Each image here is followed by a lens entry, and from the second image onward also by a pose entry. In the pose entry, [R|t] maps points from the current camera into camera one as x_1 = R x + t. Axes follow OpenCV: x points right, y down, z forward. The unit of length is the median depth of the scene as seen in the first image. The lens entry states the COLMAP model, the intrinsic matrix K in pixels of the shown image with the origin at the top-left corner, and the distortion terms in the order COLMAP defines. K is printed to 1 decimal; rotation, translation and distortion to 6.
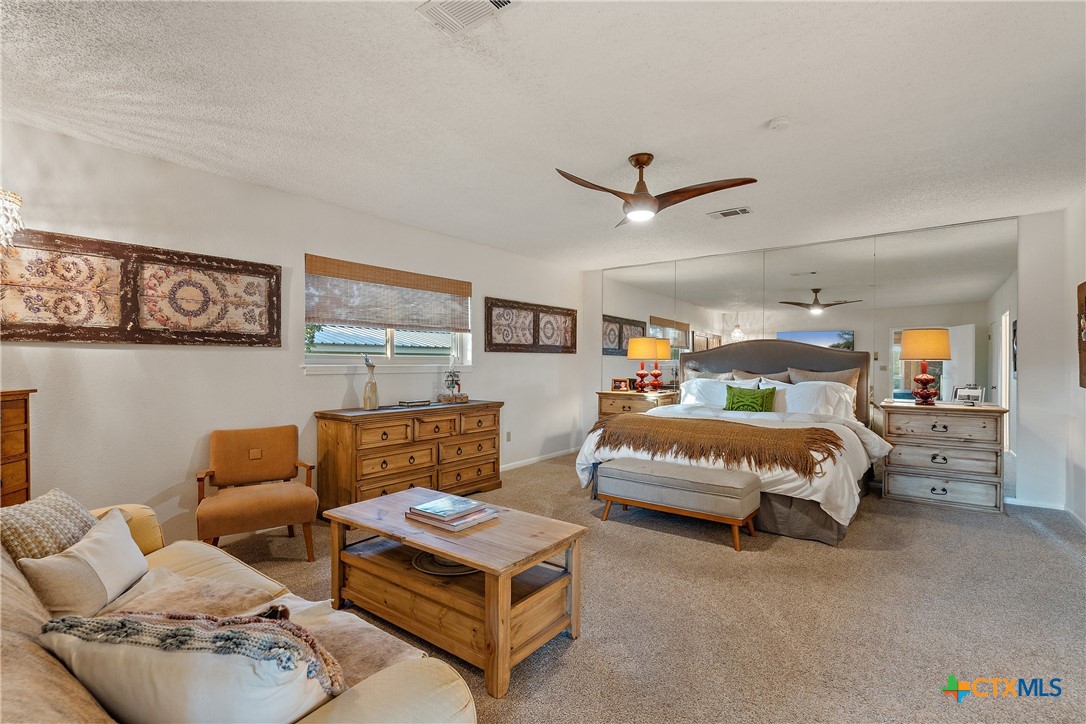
lens RADIAL K [[493.4, 0, 542.6], [0, 493.4, 365.6], [0, 0, 1]] dist [-0.000589, 0.000172]
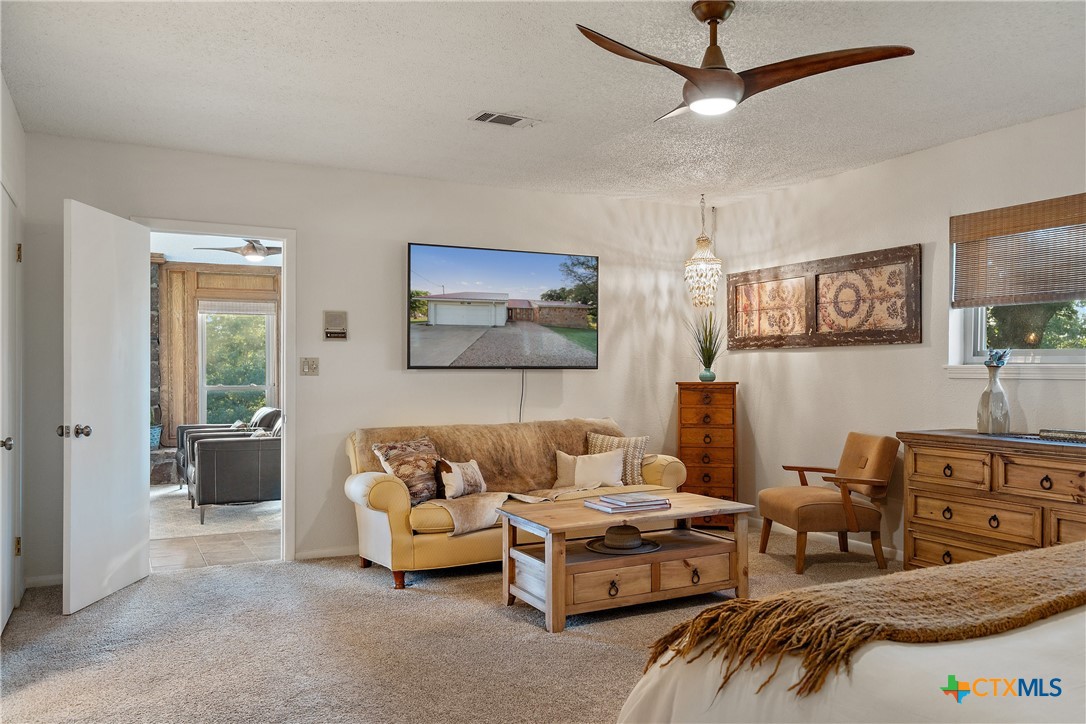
lens RADIAL K [[840.6, 0, 543.1], [0, 840.6, 364.7], [0, 0, 1]] dist [-0.004821, -0.002198]
pose [[-0.427050, -0.003553, -0.904221, 1.070671], [-0.002239, 0.999993, -0.002872, 0.003657], [0.904225, 0.000798, -0.427055, 1.118908]]
